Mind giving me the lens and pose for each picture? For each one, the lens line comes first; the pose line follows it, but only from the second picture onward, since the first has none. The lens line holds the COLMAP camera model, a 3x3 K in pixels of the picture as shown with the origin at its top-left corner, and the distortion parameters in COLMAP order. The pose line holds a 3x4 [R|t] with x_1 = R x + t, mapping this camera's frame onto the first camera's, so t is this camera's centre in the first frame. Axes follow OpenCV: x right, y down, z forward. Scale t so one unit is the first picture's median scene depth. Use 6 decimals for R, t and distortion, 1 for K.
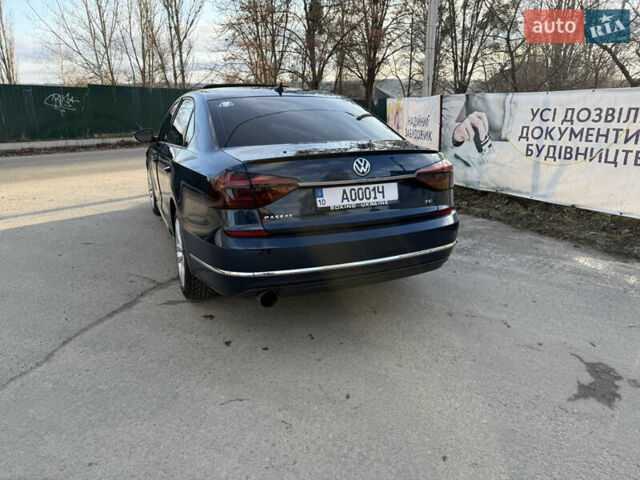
lens RADIAL K [[464.1, 0, 319.5], [0, 464.1, 242.9], [0, 0, 1]] dist [0.030497, -0.028585]
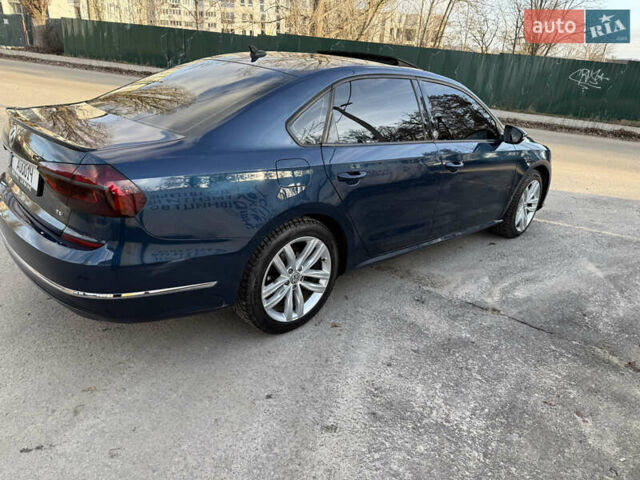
lens RADIAL K [[464.1, 0, 319.4], [0, 464.1, 240.0], [0, 0, 1]] dist [0.030497, -0.028585]
pose [[0.299483, 0.380645, -0.874882, 0.224521], [-0.347914, 0.897400, 0.271346, -0.085735], [0.888406, 0.223121, 0.401188, 0.245539]]
